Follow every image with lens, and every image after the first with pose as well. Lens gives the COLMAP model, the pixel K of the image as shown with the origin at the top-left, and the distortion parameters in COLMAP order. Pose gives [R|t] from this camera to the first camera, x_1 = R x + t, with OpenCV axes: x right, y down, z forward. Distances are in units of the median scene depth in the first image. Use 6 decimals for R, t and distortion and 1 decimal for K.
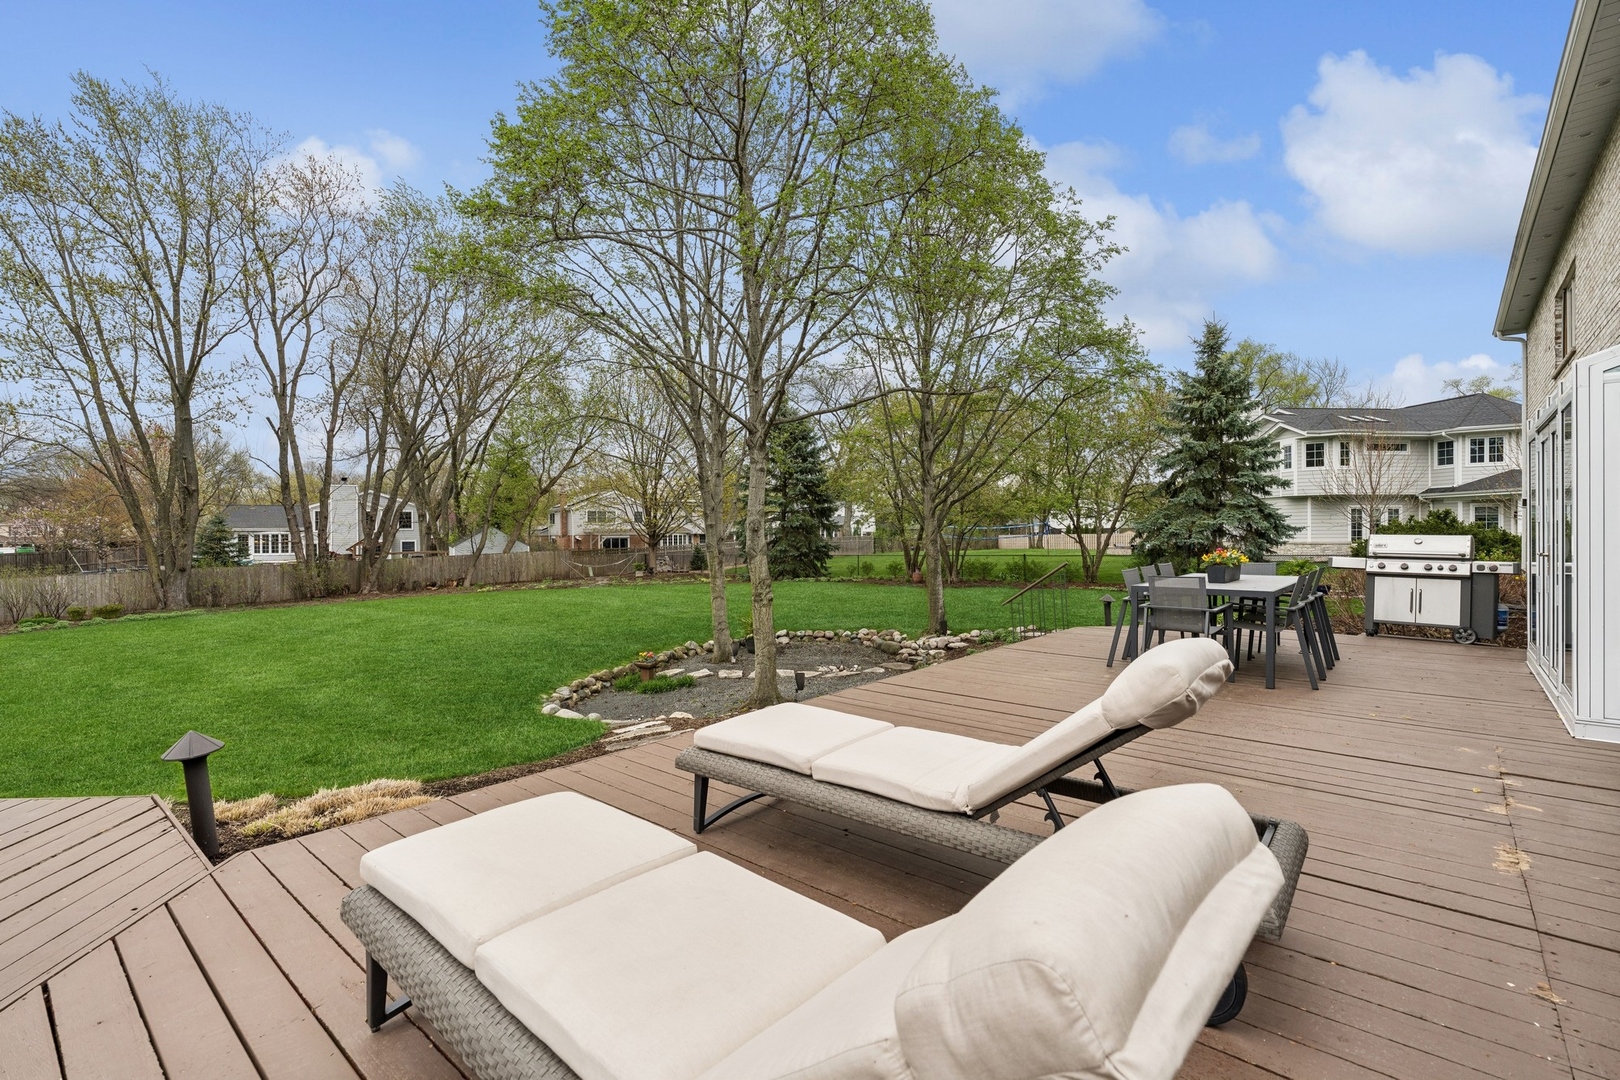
lens RADIAL K [[755.8, 0, 816.2], [0, 755.8, 539.3], [0, 0, 1]] dist [-0.005196, 0.003358]
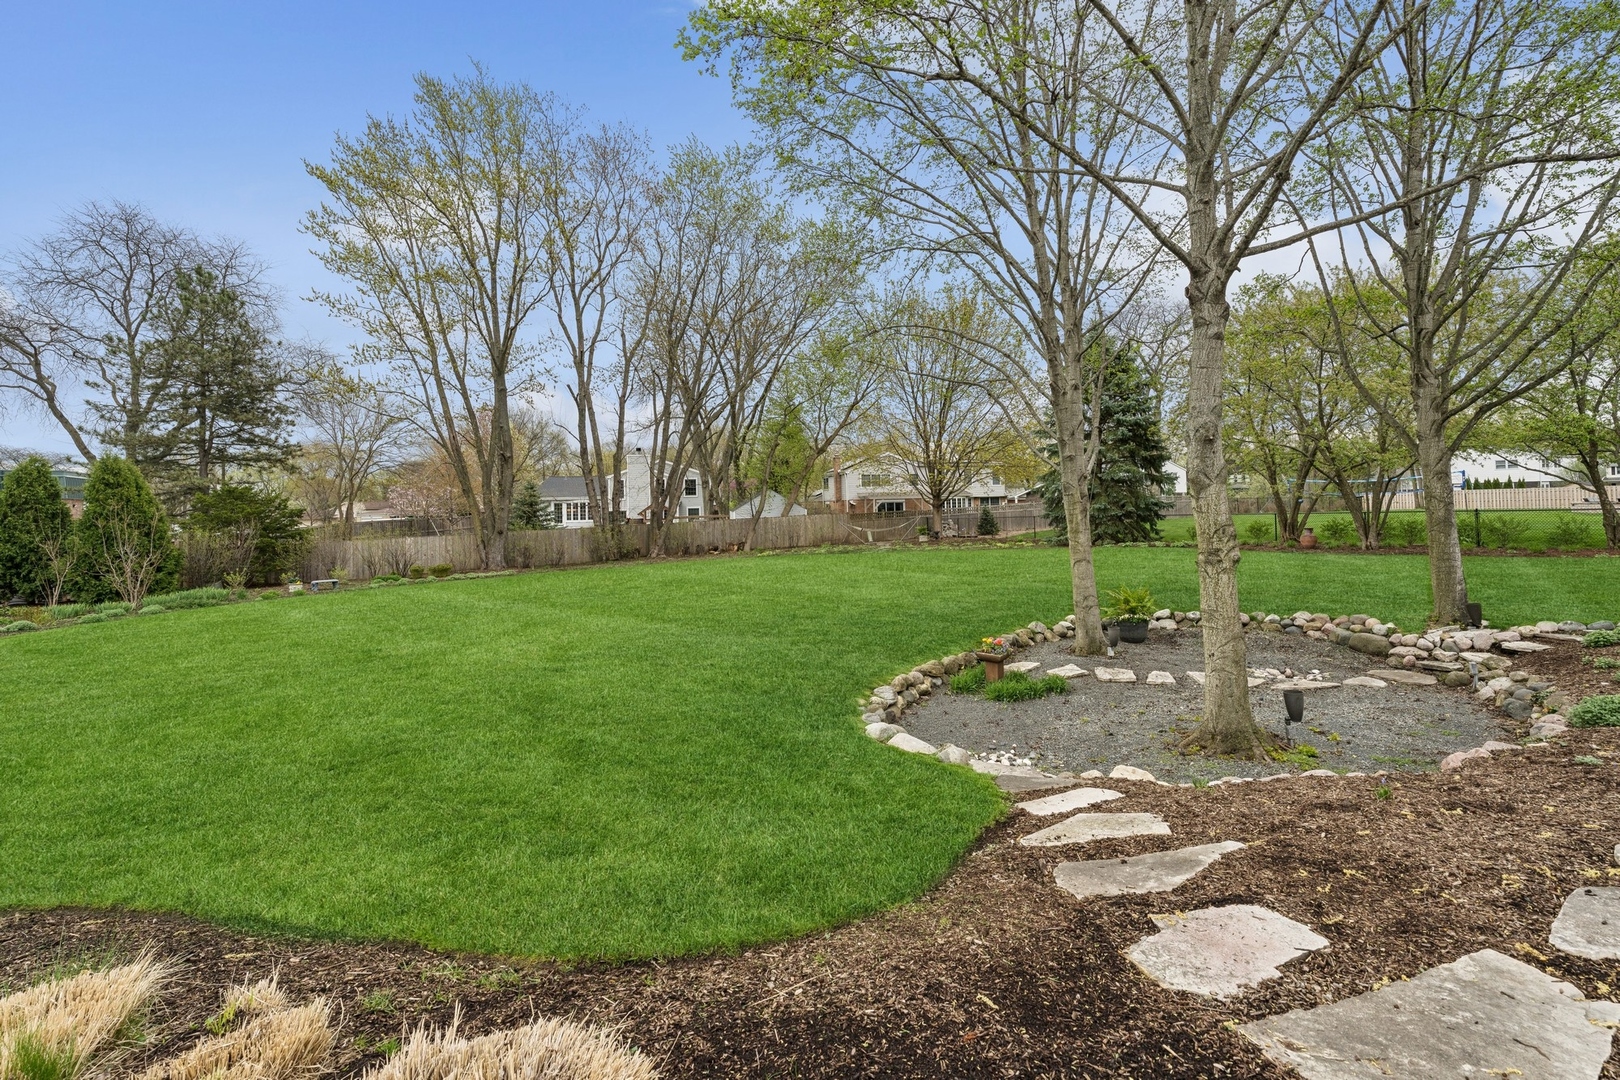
lens RADIAL K [[755.8, 0, 820.9], [0, 755.8, 510.9], [0, 0, 1]] dist [-0.005196, 0.003358]
pose [[0.945232, -0.010836, -0.326219, -0.069978], [0.011153, 0.999937, -0.000898, 0.015863], [0.326209, -0.002789, 0.945294, 0.143785]]
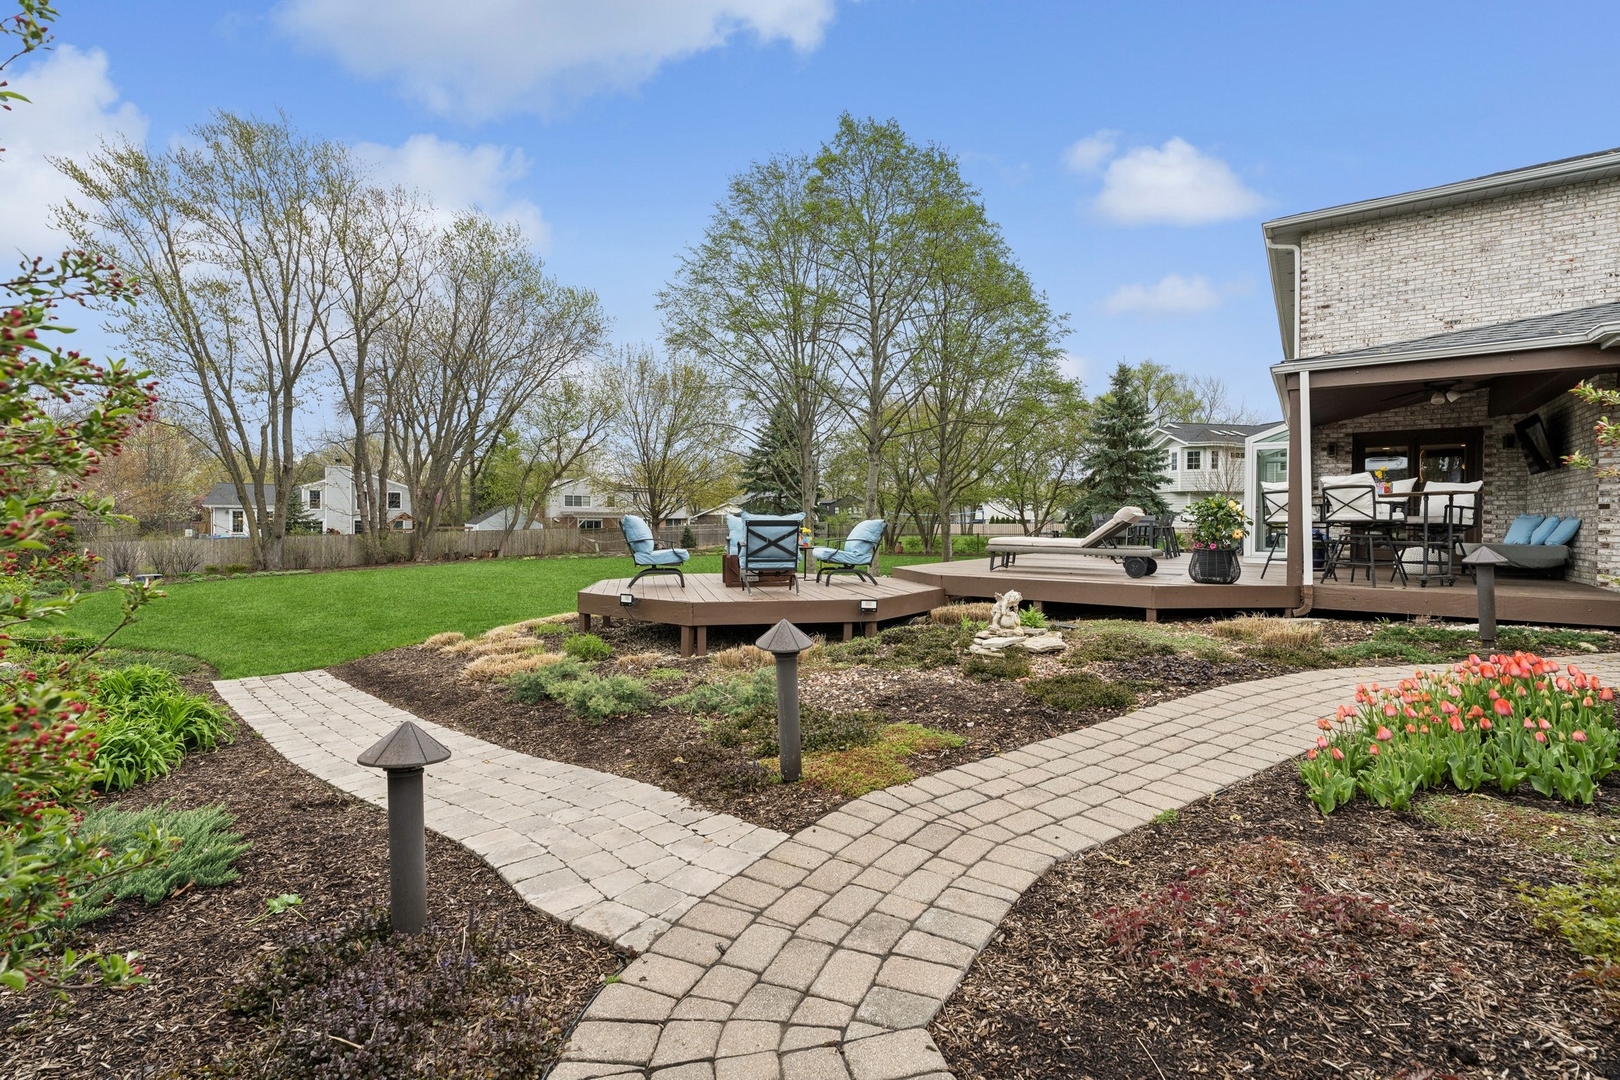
lens RADIAL K [[755.8, 0, 812.9], [0, 755.8, 547.9], [0, 0, 1]] dist [-0.005196, 0.003358]
pose [[0.994340, 0.010355, 0.105735, -0.134877], [-0.012600, 0.999709, 0.020589, 0.021980], [-0.105491, -0.021804, 0.994181, -0.238827]]
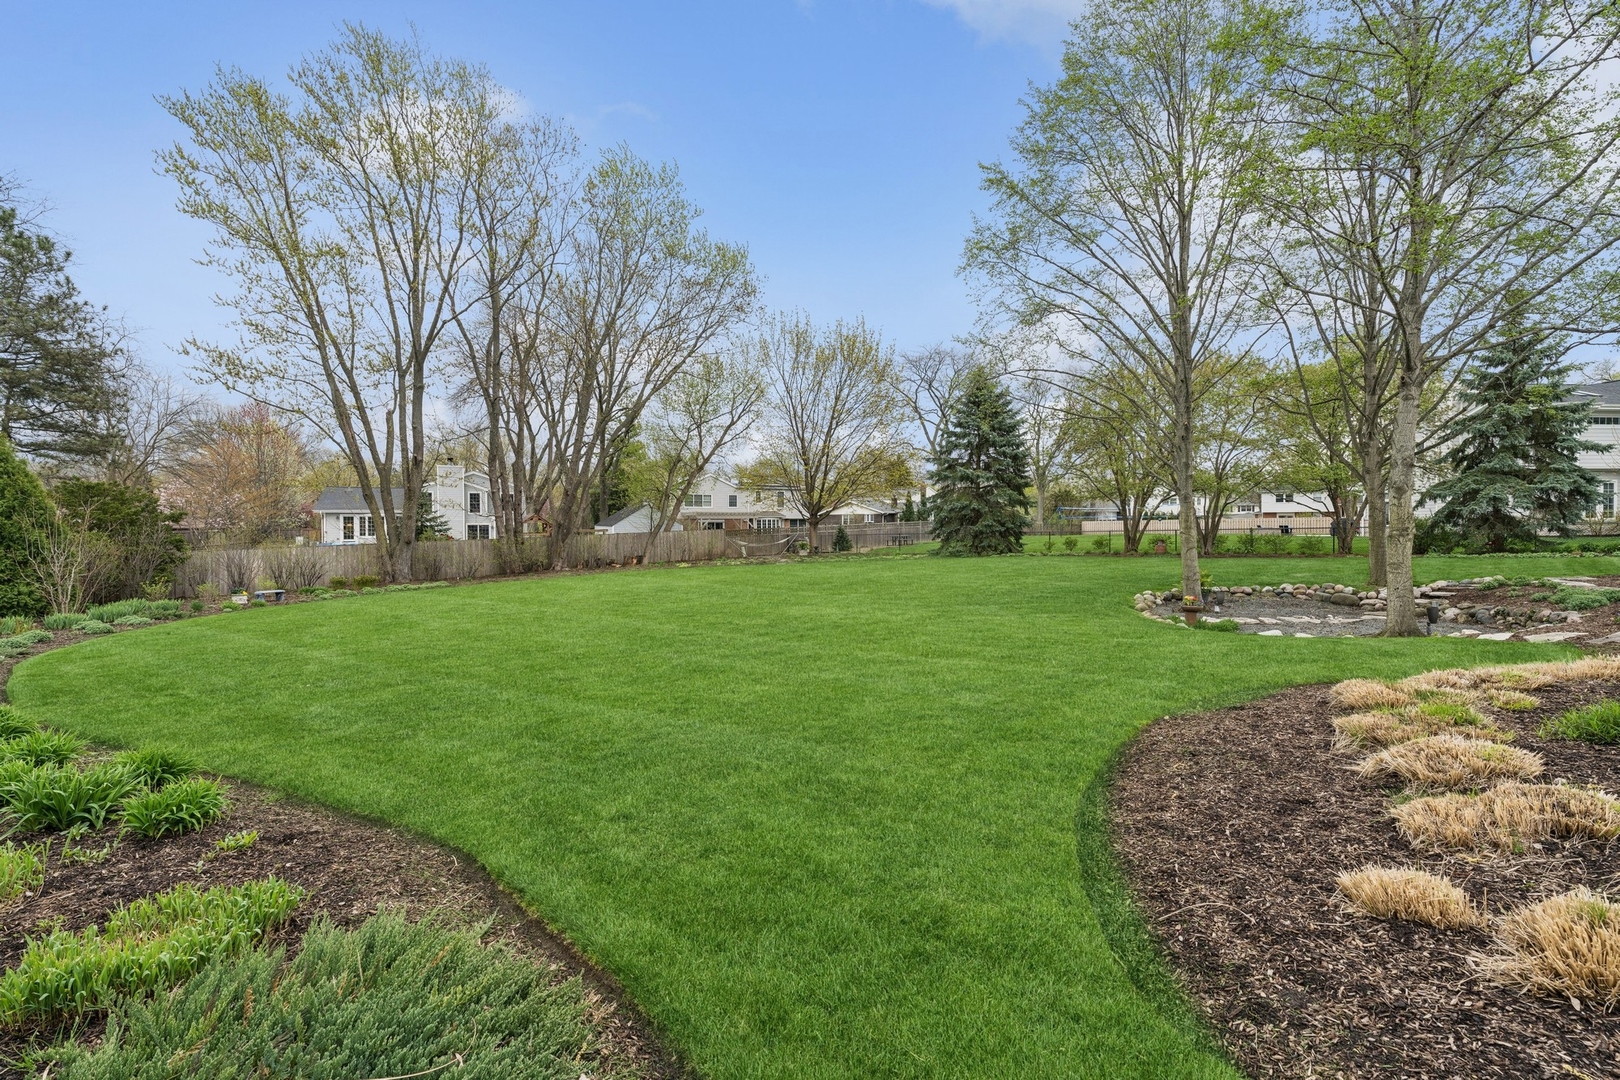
lens RADIAL K [[771.6, 0, 806.6], [0, 771.6, 543.5], [0, 0, 1]] dist [-0.002777, 0.000174]
pose [[0.999971, -0.000589, 0.007634, -0.318375], [0.000497, 0.999927, 0.012105, 0.028334], [-0.007641, -0.012101, 0.999898, -0.001794]]
